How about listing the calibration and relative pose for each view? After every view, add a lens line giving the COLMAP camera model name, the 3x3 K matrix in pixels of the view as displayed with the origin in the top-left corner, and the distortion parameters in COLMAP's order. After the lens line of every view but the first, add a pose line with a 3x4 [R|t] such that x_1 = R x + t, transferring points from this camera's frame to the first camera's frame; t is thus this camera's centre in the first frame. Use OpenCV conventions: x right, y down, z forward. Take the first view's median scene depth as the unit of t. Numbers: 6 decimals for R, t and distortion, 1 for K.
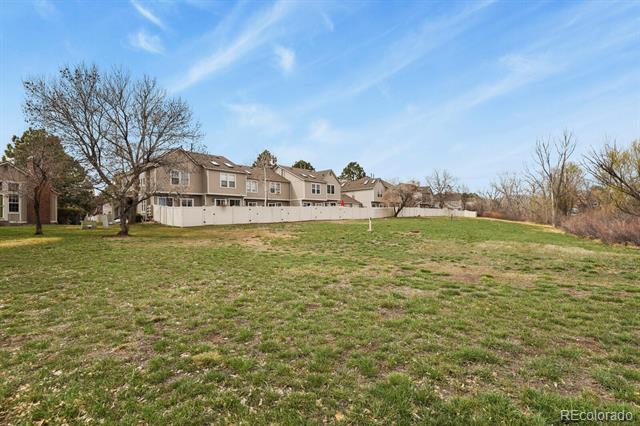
lens RADIAL K [[312.0, 0, 322.1], [0, 312.0, 216.1], [0, 0, 1]] dist [0.005365, -0.004846]
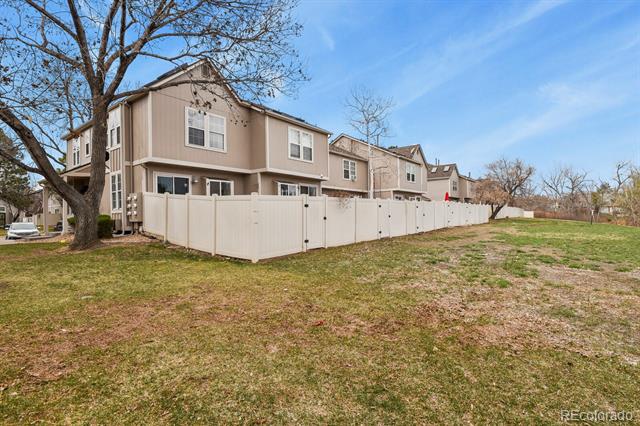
lens RADIAL K [[312.0, 0, 317.6], [0, 312.0, 212.9], [0, 0, 1]] dist [0.005365, -0.004846]
pose [[0.997400, 0.004338, 0.071932, -0.327332], [-0.003943, 0.999976, -0.005644, -0.008350], [-0.071955, 0.005346, 0.997394, 0.553798]]
